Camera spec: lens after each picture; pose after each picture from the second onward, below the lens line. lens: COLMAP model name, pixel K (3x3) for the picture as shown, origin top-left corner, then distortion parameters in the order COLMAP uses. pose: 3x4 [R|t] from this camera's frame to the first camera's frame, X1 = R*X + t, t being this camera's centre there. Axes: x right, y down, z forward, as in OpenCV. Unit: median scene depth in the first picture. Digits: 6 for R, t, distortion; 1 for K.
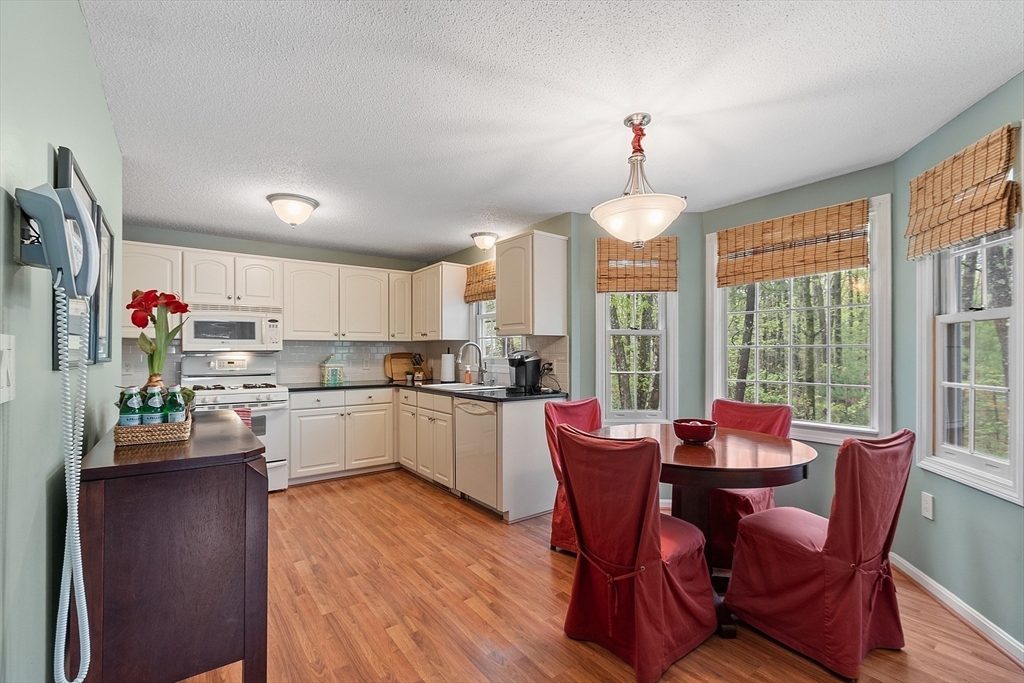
lens RADIAL K [[447.1, 0, 512.2], [0, 447.1, 351.4], [0, 0, 1]] dist [-0.002245, 0.000381]
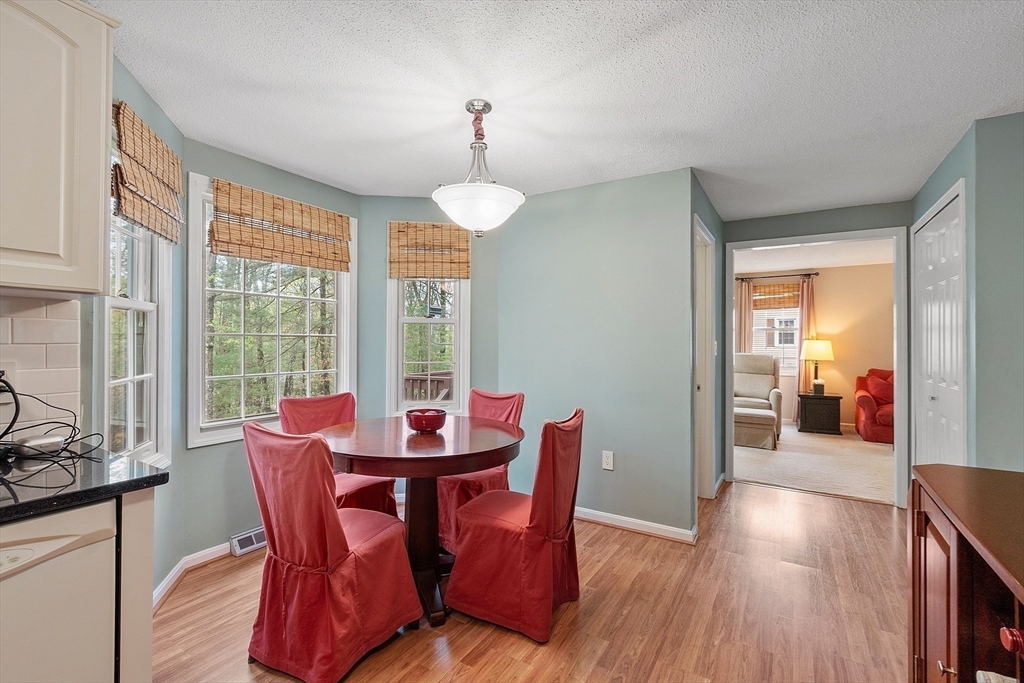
lens RADIAL K [[472.0, 0, 510.7], [0, 472.0, 339.6], [0, 0, 1]] dist [0.007987, 0.000056]
pose [[-0.376541, 0.000219, 0.926400, -0.357791], [-0.007550, 0.999966, -0.003304, -0.001530], [-0.926369, -0.008238, -0.376527, 0.666662]]
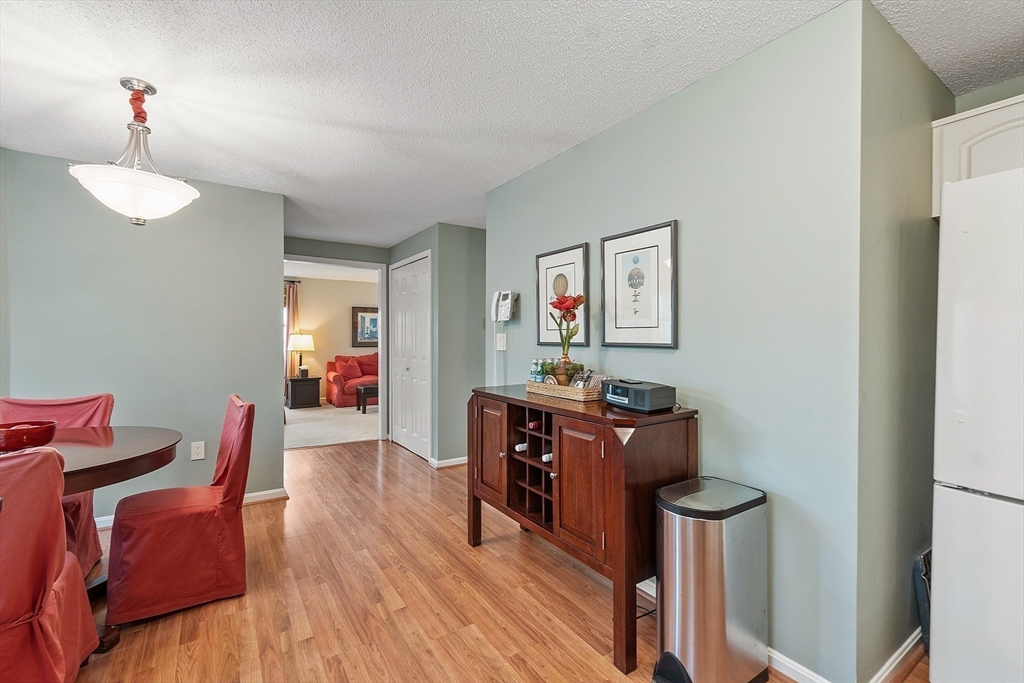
lens RADIAL K [[447.1, 0, 517.8], [0, 447.1, 338.7], [0, 0, 1]] dist [-0.002245, 0.000381]
pose [[-0.998953, -0.002741, 0.045661, -0.276990], [-0.002745, 0.999996, -0.000024, 0.001020], [-0.045660, -0.000149, -0.998957, 0.953373]]
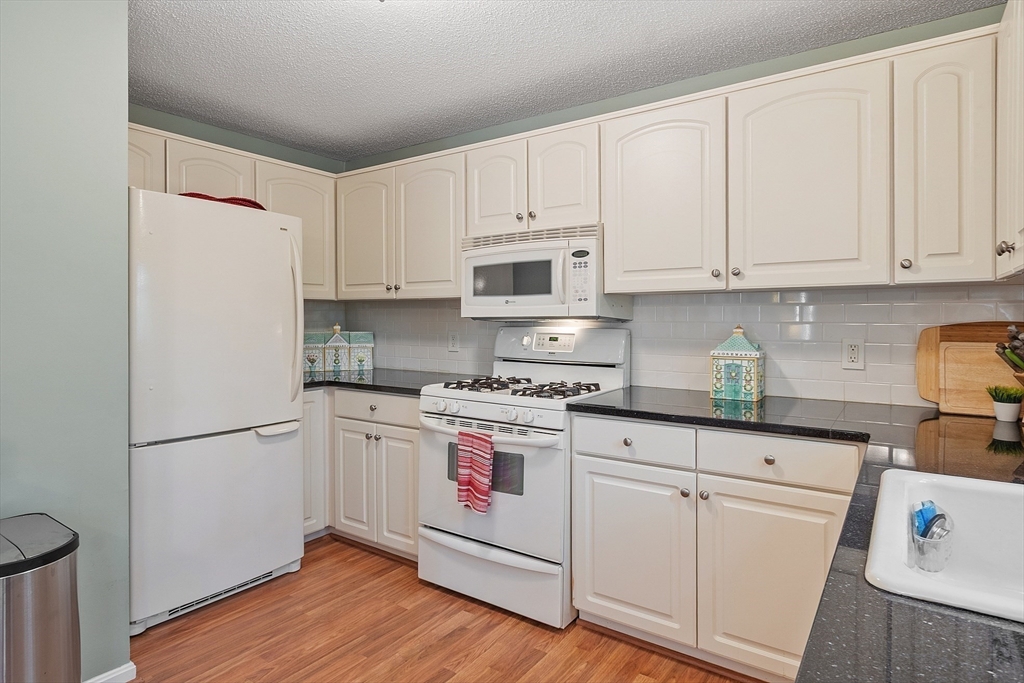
lens RADIAL K [[563.5, 0, 519.1], [0, 563.5, 323.5], [0, 0, 1]] dist [-0.003053, -0.000479]
pose [[0.317000, 0.011320, -0.948358, 0.007536], [0.004219, 0.999902, 0.013346, -0.003082], [0.948416, -0.008231, 0.316922, 0.771334]]
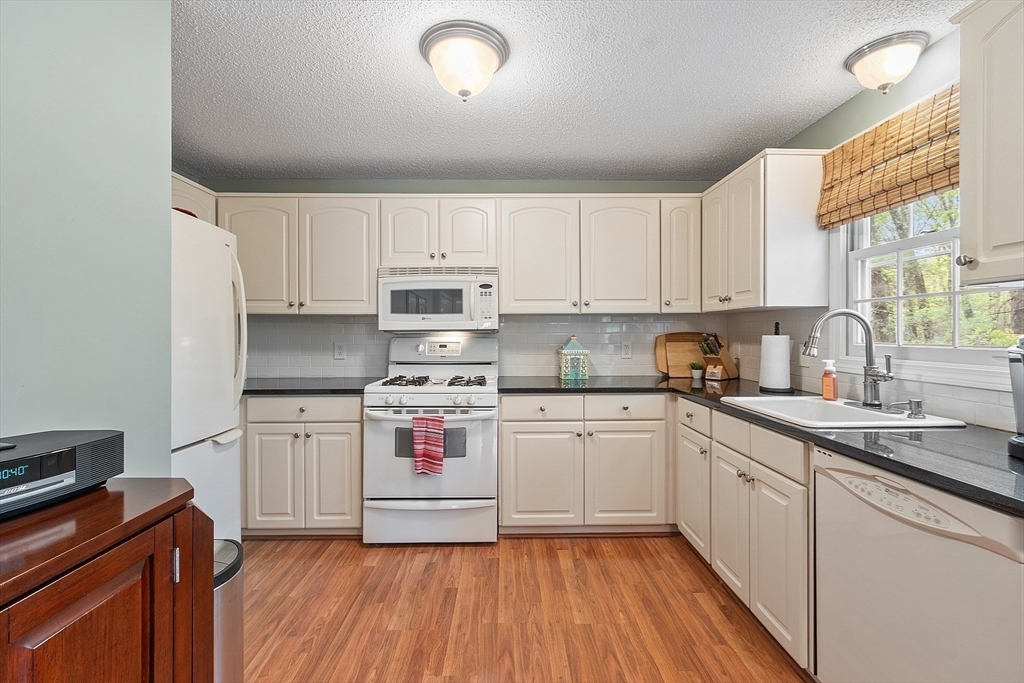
lens RADIAL K [[447.1, 0, 511.4], [0, 447.1, 335.6], [0, 0, 1]] dist [-0.002245, 0.000381]
pose [[0.809867, 0.003758, -0.586601, -0.104669], [0.003608, 0.999929, 0.011387, -0.000515], [0.586602, -0.011338, 0.809796, 0.481685]]
